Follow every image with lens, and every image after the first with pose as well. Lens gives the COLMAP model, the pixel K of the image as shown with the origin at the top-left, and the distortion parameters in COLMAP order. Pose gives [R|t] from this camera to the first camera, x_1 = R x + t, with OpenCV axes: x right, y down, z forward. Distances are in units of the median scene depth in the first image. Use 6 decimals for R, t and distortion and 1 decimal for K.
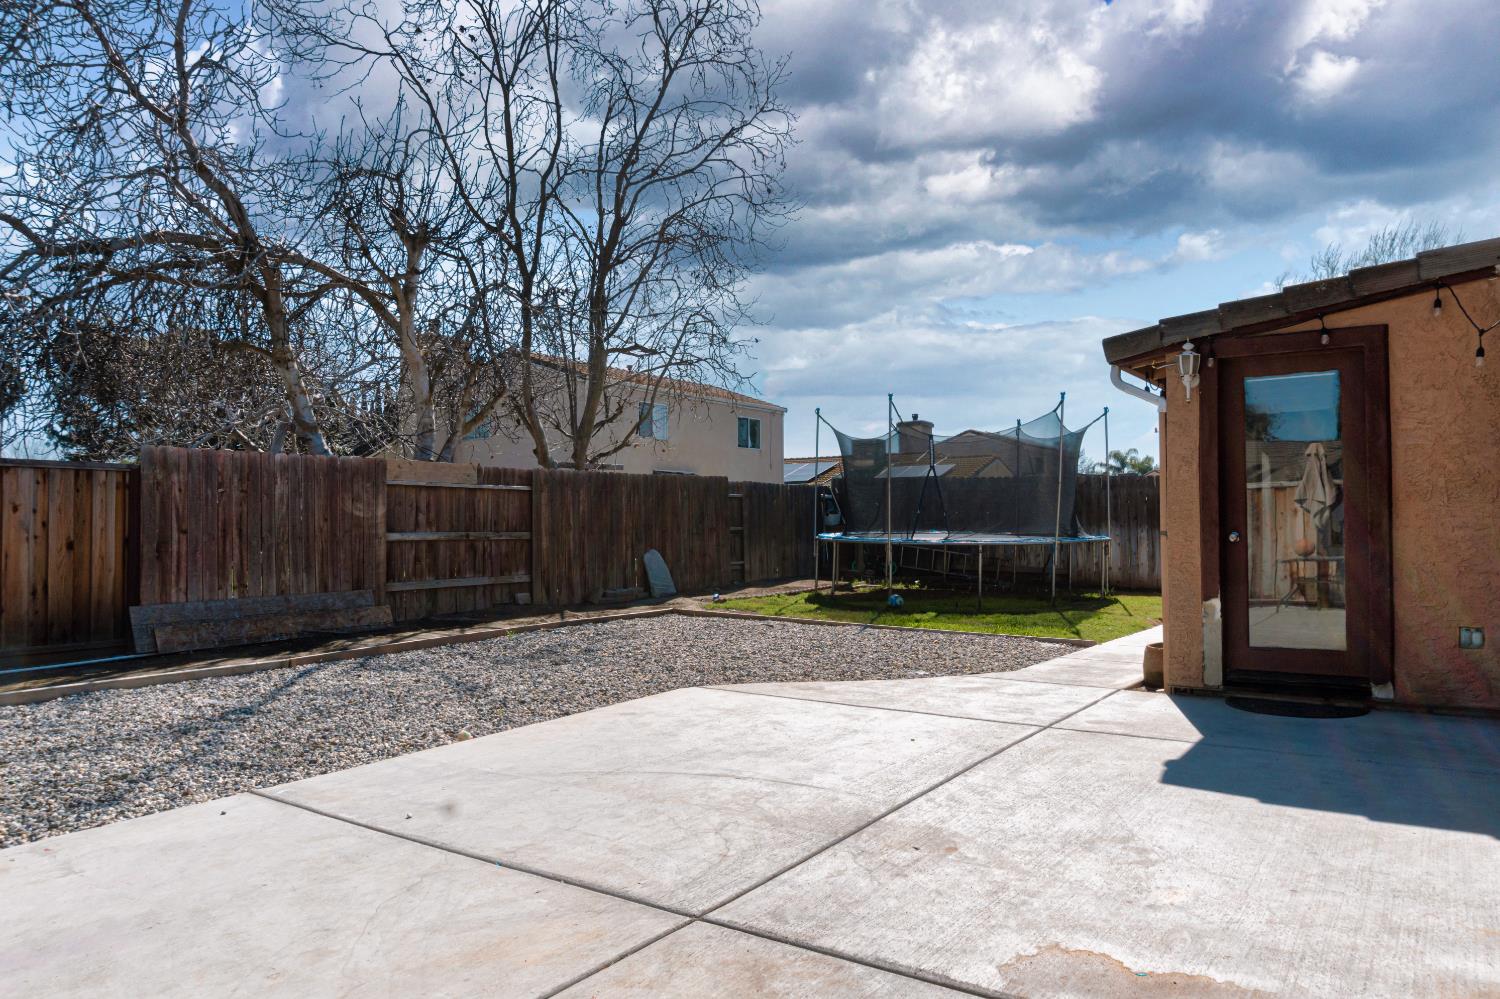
lens RADIAL K [[1038.8, 0, 749.0], [0, 1038.8, 502.9], [0, 0, 1]] dist [0.001071, 0.000083]
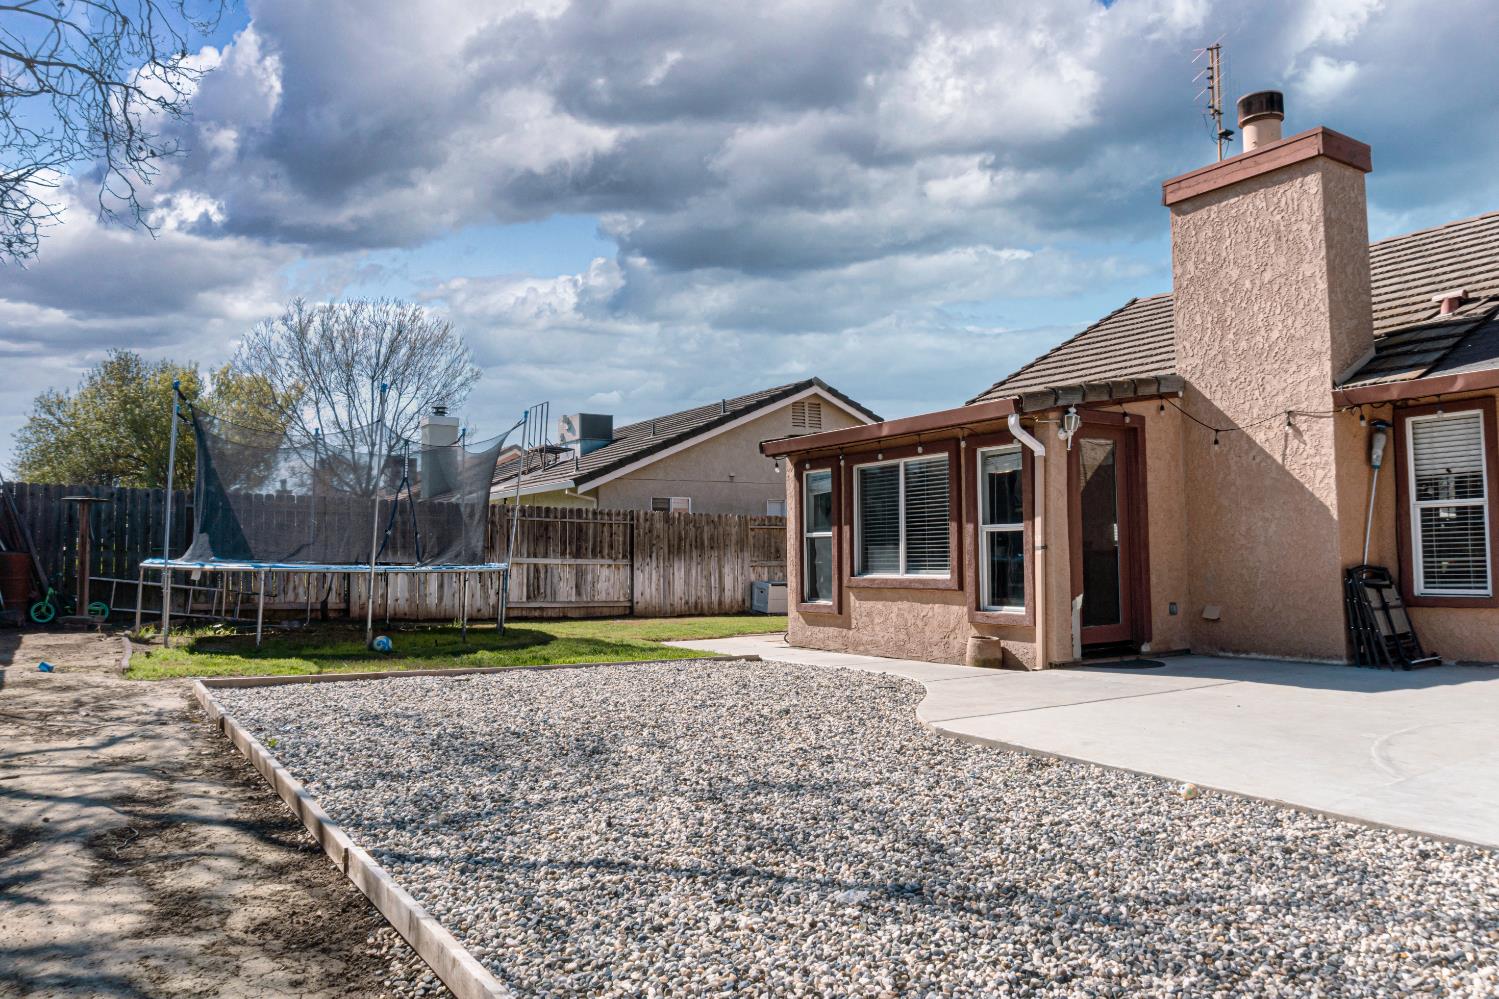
lens RADIAL K [[1038.1, 0, 747.9], [0, 1038.1, 495.1], [0, 0, 1]] dist [0.001071, 0.000083]
pose [[0.387803, 0.055059, 0.920096, -1.058098], [-0.016270, 0.998468, -0.052892, 0.042924], [-0.921599, 0.005542, 0.388104, 0.922659]]
